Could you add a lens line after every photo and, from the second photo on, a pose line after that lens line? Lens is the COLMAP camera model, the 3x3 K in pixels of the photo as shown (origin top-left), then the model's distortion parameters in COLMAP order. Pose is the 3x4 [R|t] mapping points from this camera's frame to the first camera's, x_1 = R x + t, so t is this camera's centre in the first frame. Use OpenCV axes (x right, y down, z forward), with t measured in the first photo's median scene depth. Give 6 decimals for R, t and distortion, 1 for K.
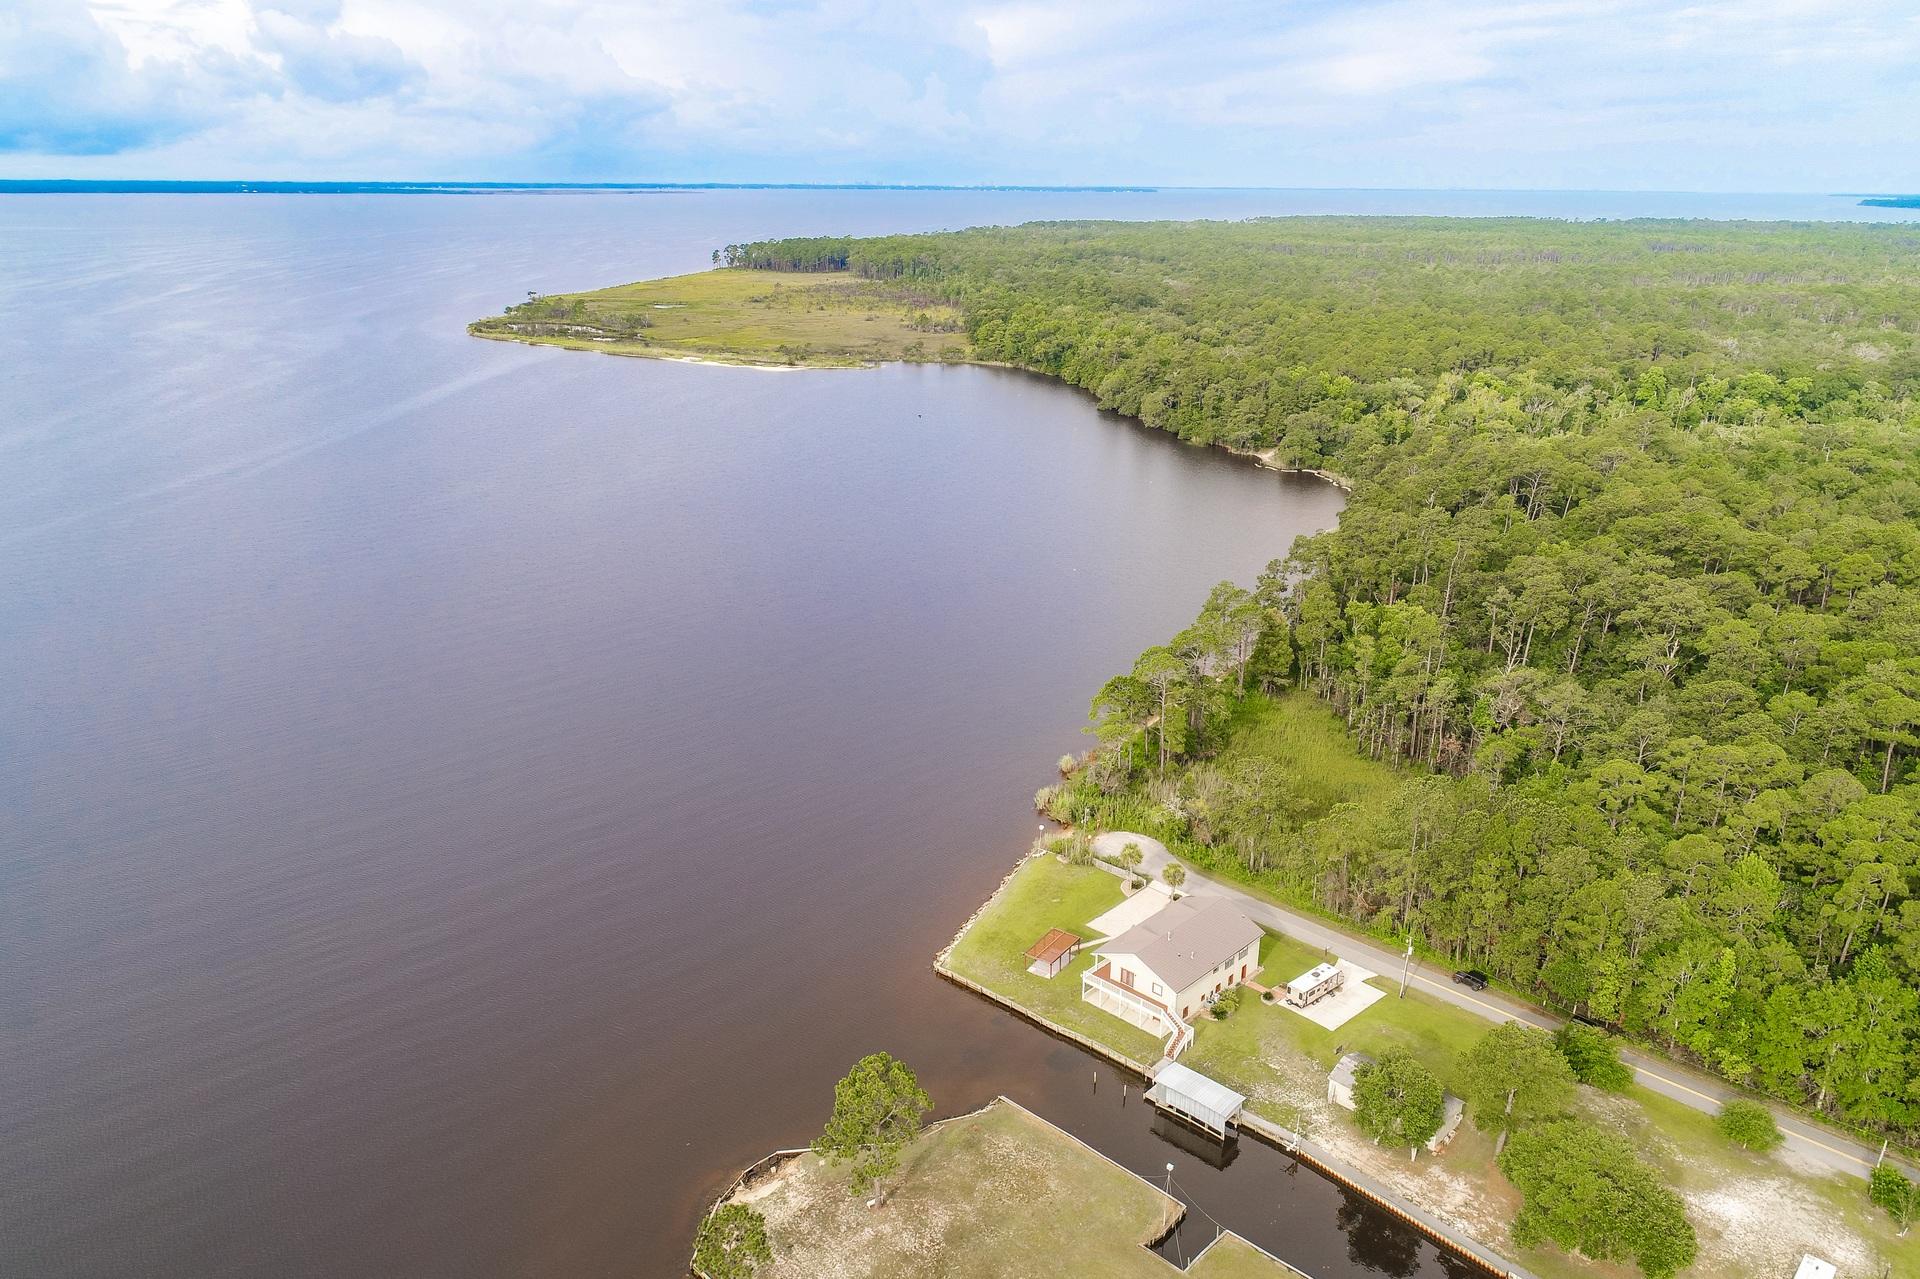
lens RADIAL K [[1396.4, 0, 950.3], [0, 1396.4, 647.5], [0, 0, 1]] dist [0.004492, -0.001719]
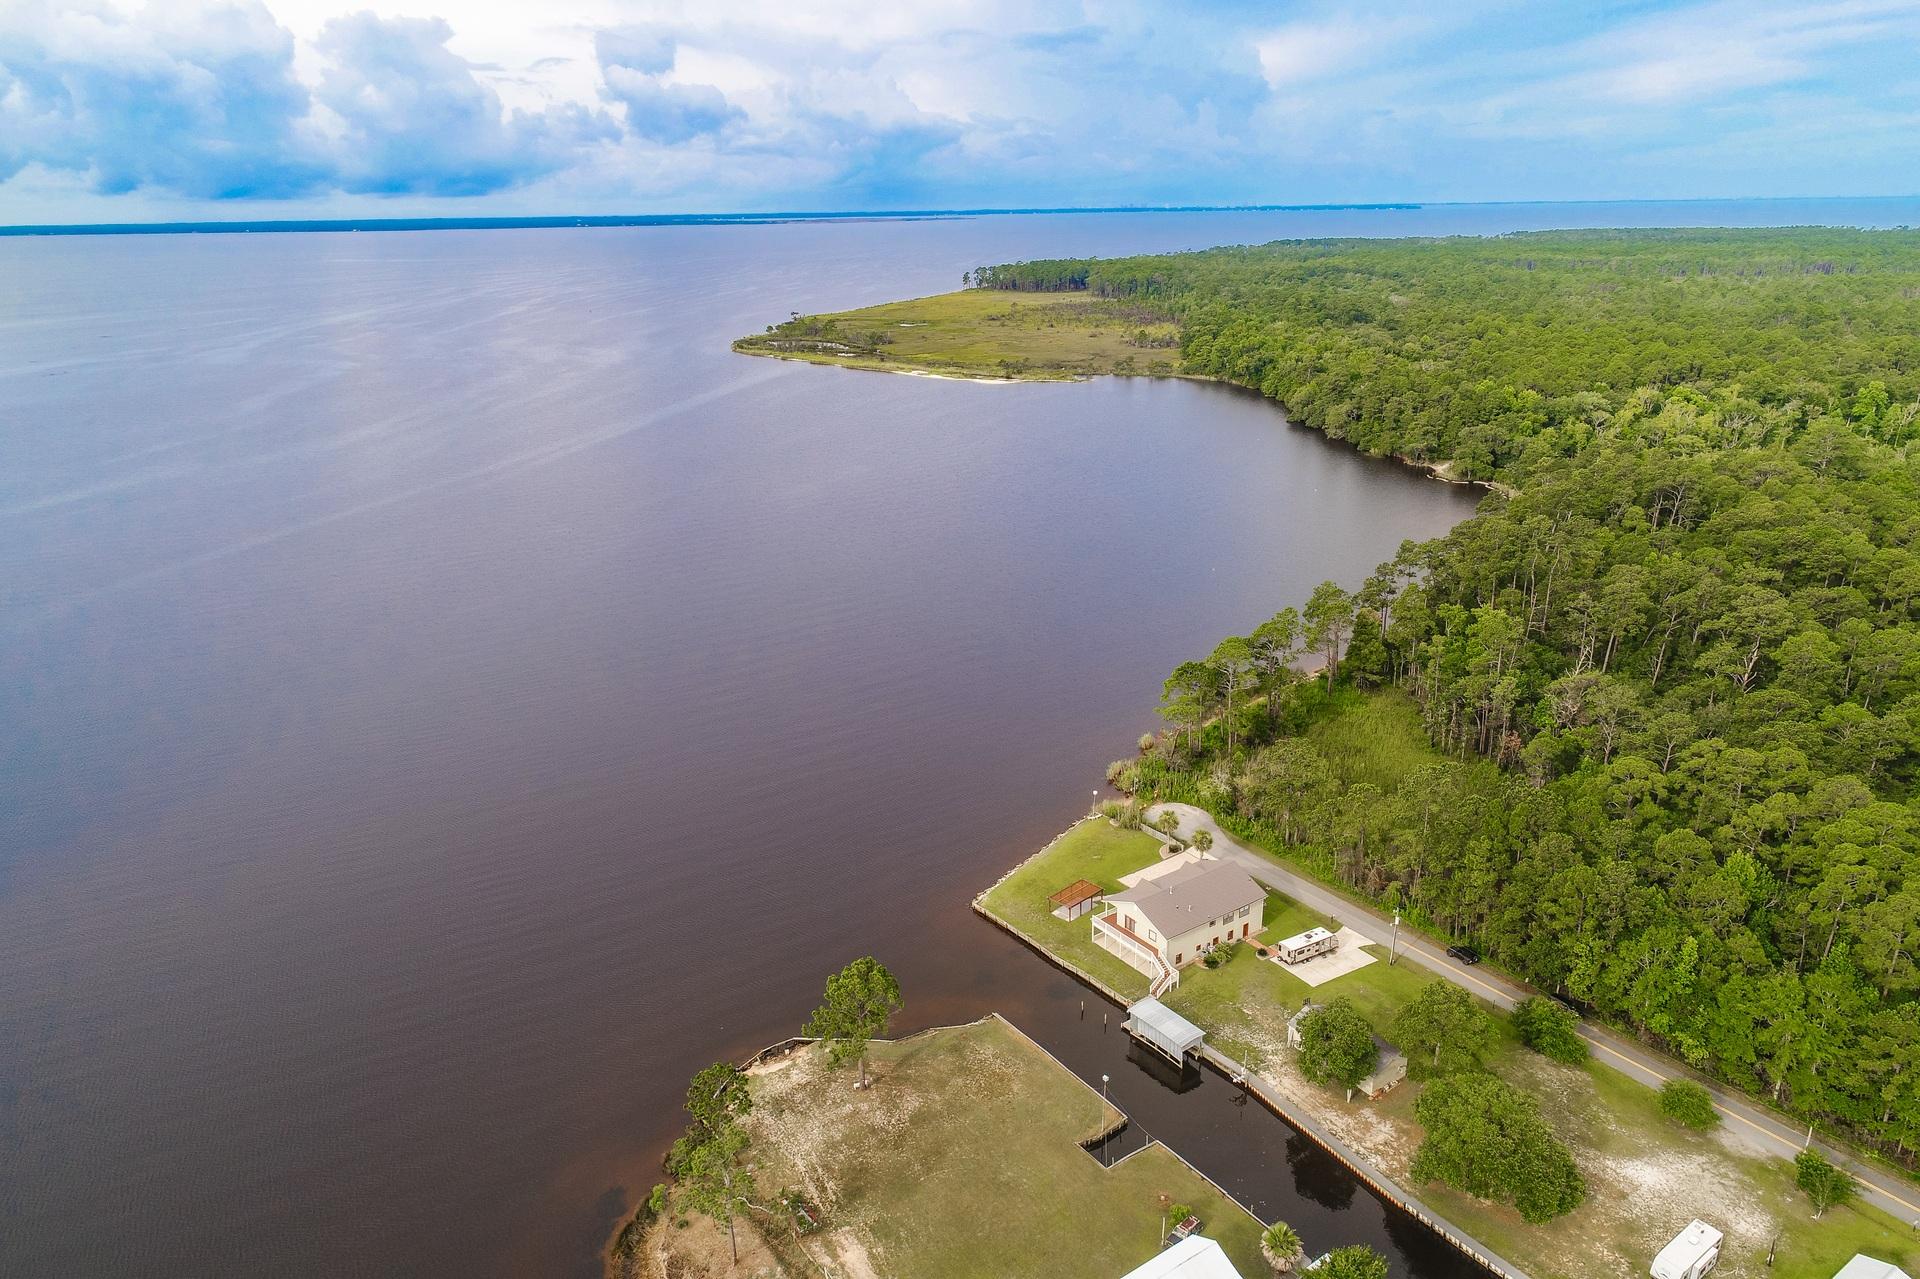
lens RADIAL K [[1340.6, 0, 963.4], [0, 1340.6, 660.4], [0, 0, 1]] dist [-0.000063, 0.003205]
pose [[0.980366, 0.043029, -0.192437, 0.132660], [-0.041900, 0.999072, 0.009939, 0.014656], [0.192686, -0.001681, 0.981259, -0.050549]]
